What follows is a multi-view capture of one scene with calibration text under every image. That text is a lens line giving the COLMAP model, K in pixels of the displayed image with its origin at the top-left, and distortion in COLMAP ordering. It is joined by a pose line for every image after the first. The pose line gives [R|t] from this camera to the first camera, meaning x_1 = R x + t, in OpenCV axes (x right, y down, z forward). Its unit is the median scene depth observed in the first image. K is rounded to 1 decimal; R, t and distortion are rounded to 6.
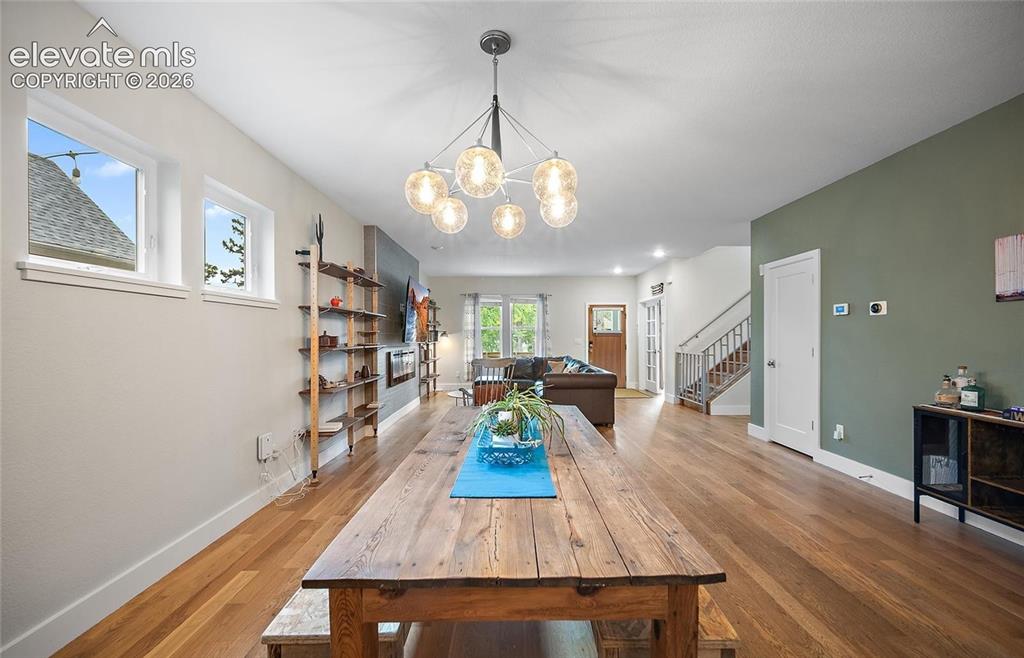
lens RADIAL K [[401.4, 0, 514.5], [0, 401.4, 335.8], [0, 0, 1]] dist [-0.001371, -0.000086]
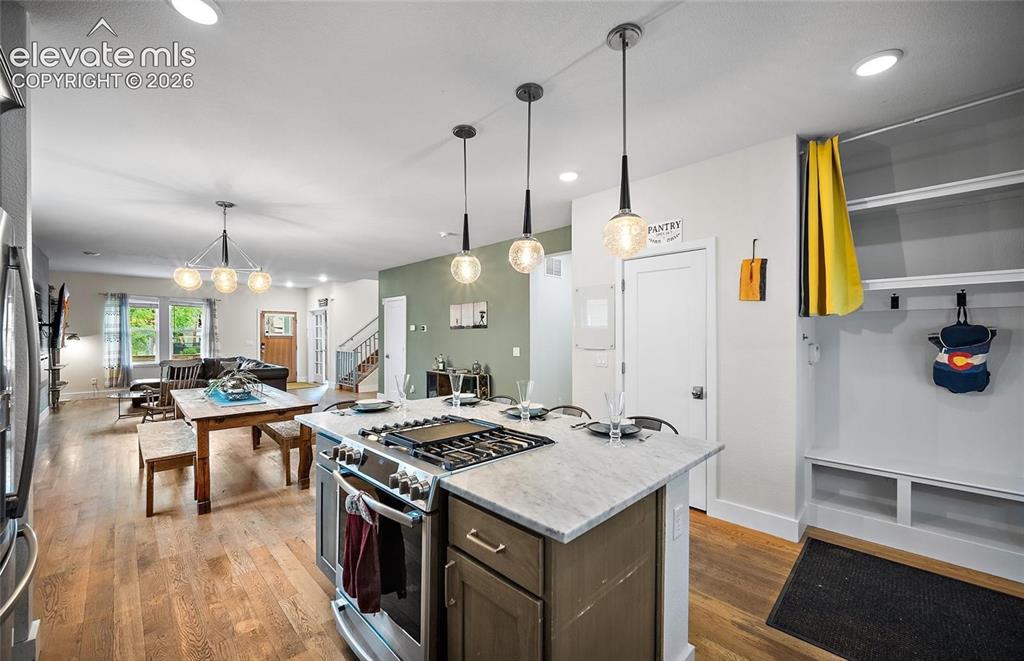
lens RADIAL K [[401.4, 0, 514.5], [0, 401.4, 337.3], [0, 0, 1]] dist [-0.001371, -0.000086]
pose [[0.721976, -0.000488, 0.691918, -0.089086], [-0.004563, 0.999975, 0.005466, -0.013565], [-0.691903, -0.007103, 0.721955, -0.343659]]
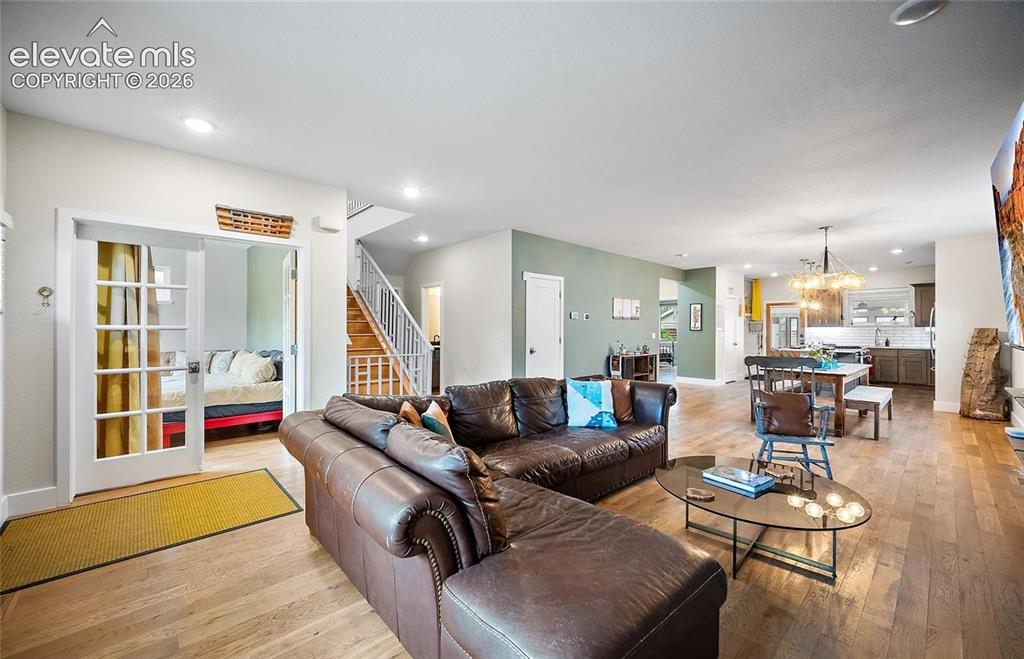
lens RADIAL K [[405.2, 0, 516.4], [0, 405.2, 331.5], [0, 0, 1]] dist [-0.000407, 0.000012]
pose [[-0.669682, -0.002996, 0.742642, -0.158797], [-0.003774, 0.999993, 0.000630, 0.002614], [-0.742638, -0.002381, -0.669688, 1.033961]]
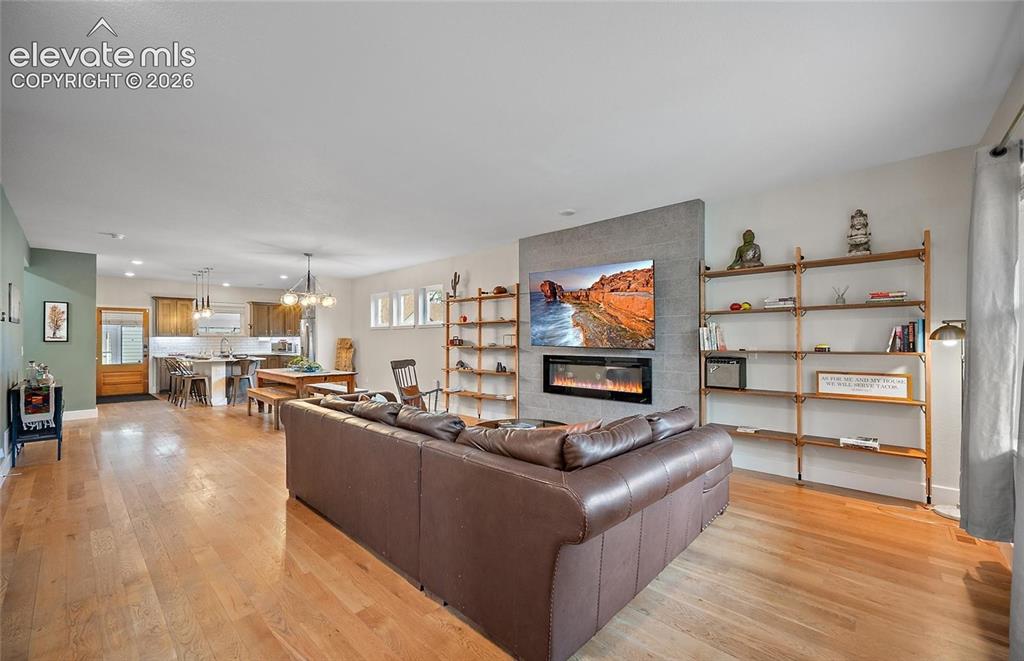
lens RADIAL K [[412.5, 0, 514.4], [0, 412.5, 336.4], [0, 0, 1]] dist [-0.000531, 0.000092]
pose [[-0.696099, 0.000108, -0.717946, 0.290229], [0.006825, 0.999956, -0.006468, 0.000043], [0.717914, -0.009402, -0.696069, 1.062648]]
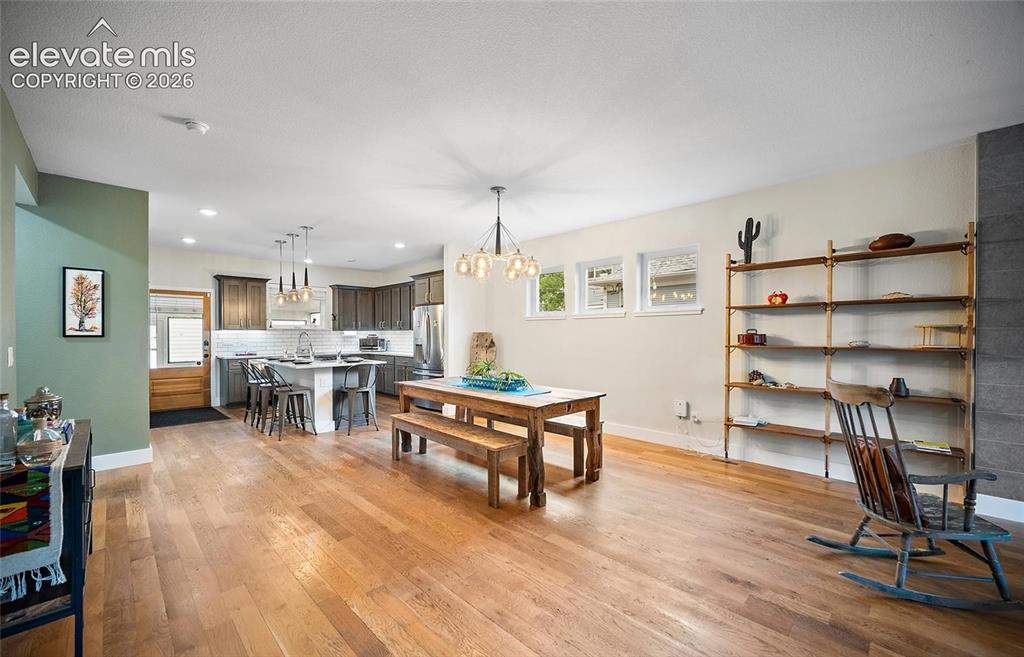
lens RADIAL K [[401.4, 0, 514.5], [0, 401.4, 335.3], [0, 0, 1]] dist [-0.001371, -0.000086]
pose [[-0.718123, 0.005440, -0.695895, 0.300222], [0.005052, 0.999984, 0.002604, -0.001639], [0.695898, -0.001646, -0.718139, 0.560843]]
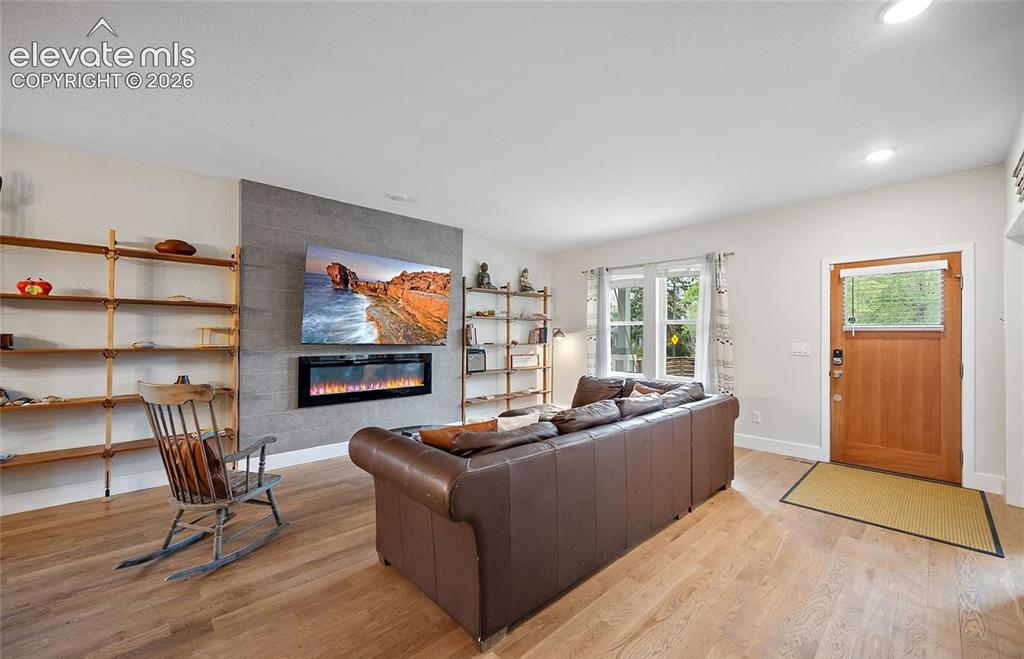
lens RADIAL K [[405.2, 0, 516.4], [0, 405.2, 331.5], [0, 0, 1]] dist [-0.000407, 0.000012]
pose [[0.672624, -0.001885, -0.739982, 0.307343], [-0.004170, 0.999971, -0.006338, -0.002082], [0.739972, 0.007348, 0.672597, 0.516635]]
